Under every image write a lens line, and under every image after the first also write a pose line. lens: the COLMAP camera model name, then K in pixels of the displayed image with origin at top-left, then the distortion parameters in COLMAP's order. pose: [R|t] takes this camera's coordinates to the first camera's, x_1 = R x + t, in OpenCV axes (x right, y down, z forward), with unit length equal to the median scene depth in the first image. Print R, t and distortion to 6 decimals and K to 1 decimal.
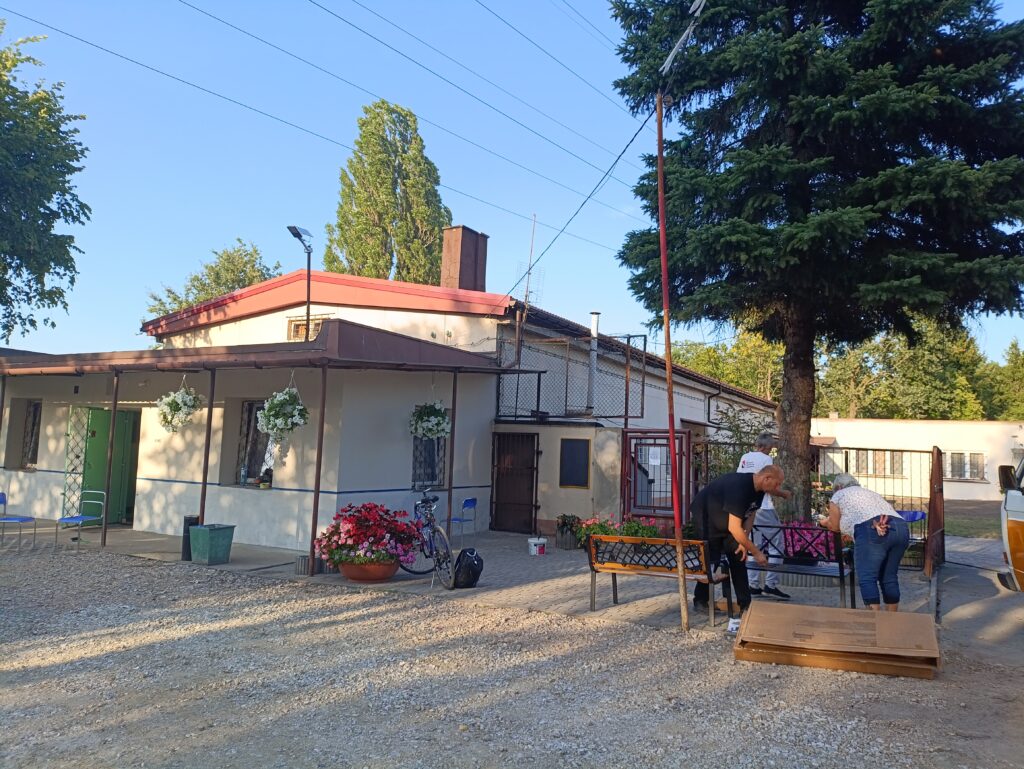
lens RADIAL K [[714.4, 0, 507.4], [0, 714.4, 394.9], [0, 0, 1]] dist [0.016326, -0.052869]
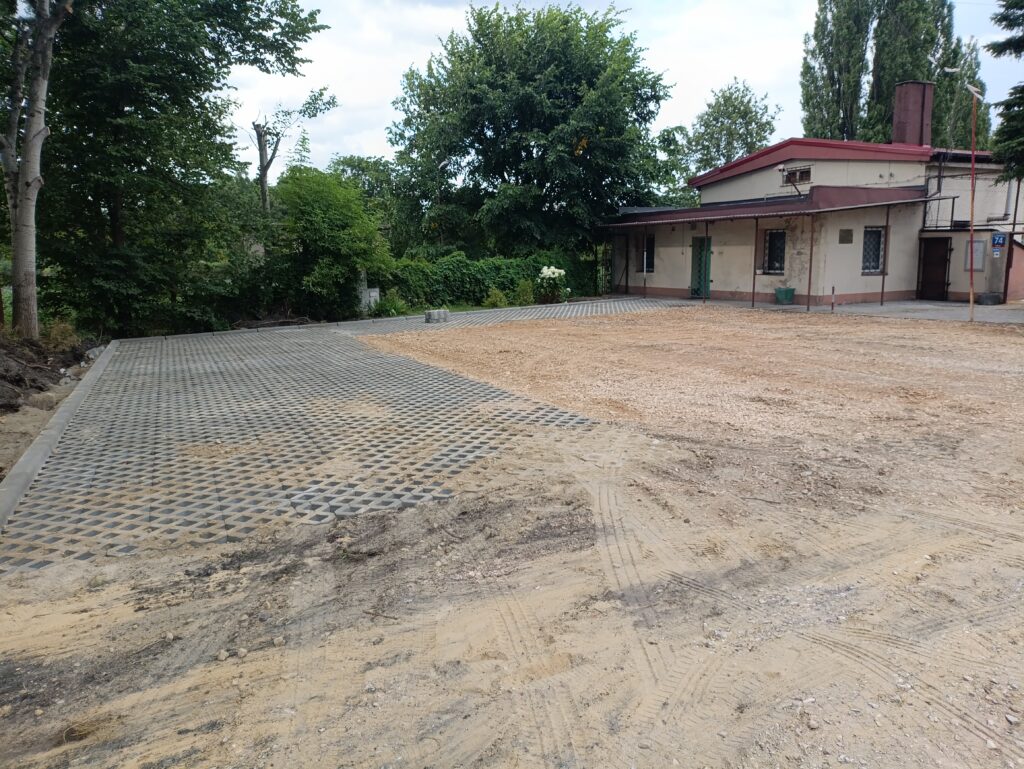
lens RADIAL K [[714.4, 0, 502.5], [0, 714.4, 393.8], [0, 0, 1]] dist [0.016326, -0.052869]
pose [[0.807098, 0.069251, -0.586342, 0.185486], [0.089843, 0.967127, 0.237893, -0.073351], [0.583541, -0.244682, 0.774345, -0.858536]]
